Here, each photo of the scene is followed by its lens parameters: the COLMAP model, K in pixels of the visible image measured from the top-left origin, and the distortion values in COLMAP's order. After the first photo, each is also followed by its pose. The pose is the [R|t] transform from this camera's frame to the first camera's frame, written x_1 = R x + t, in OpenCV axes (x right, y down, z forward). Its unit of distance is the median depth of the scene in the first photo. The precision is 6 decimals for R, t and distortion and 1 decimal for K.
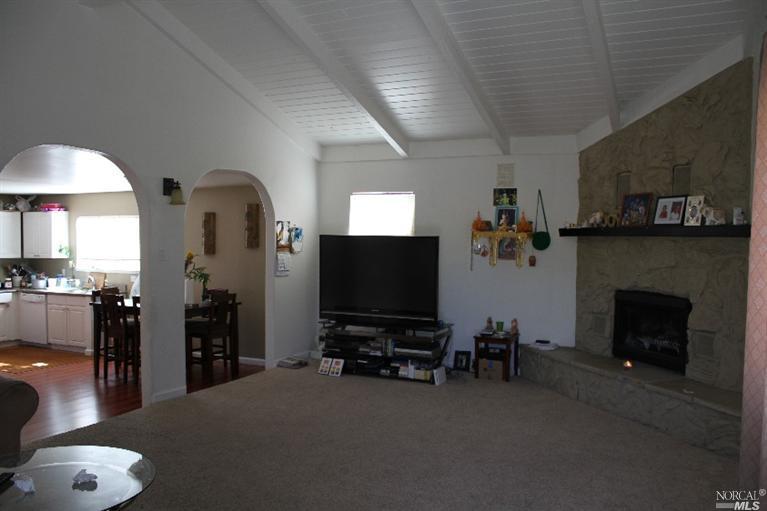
lens RADIAL K [[646.8, 0, 383.5], [0, 646.8, 255.5], [0, 0, 1]] dist [-0.049056, 0.010811]
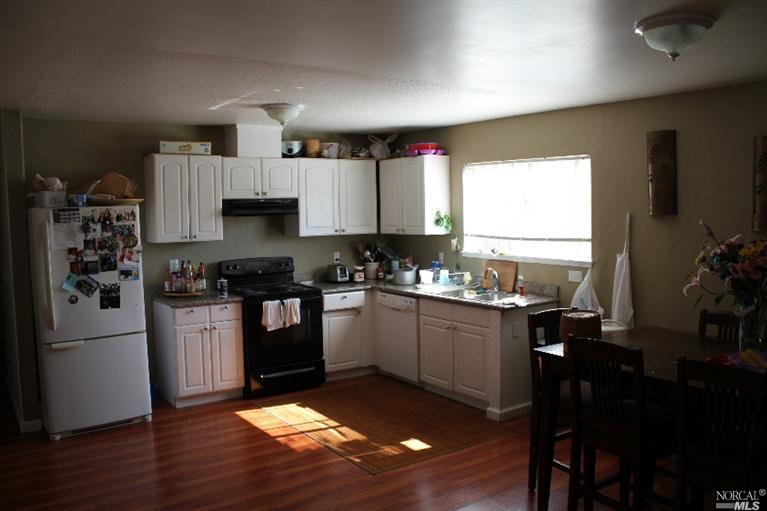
lens RADIAL K [[646.8, 0, 383.5], [0, 646.8, 255.5], [0, 0, 1]] dist [-0.049056, 0.010811]
pose [[0.882488, 0.022134, -0.469814, -0.269847], [0.001447, 0.998760, 0.049770, -0.006237], [0.470333, -0.044602, 0.881361, 0.451384]]
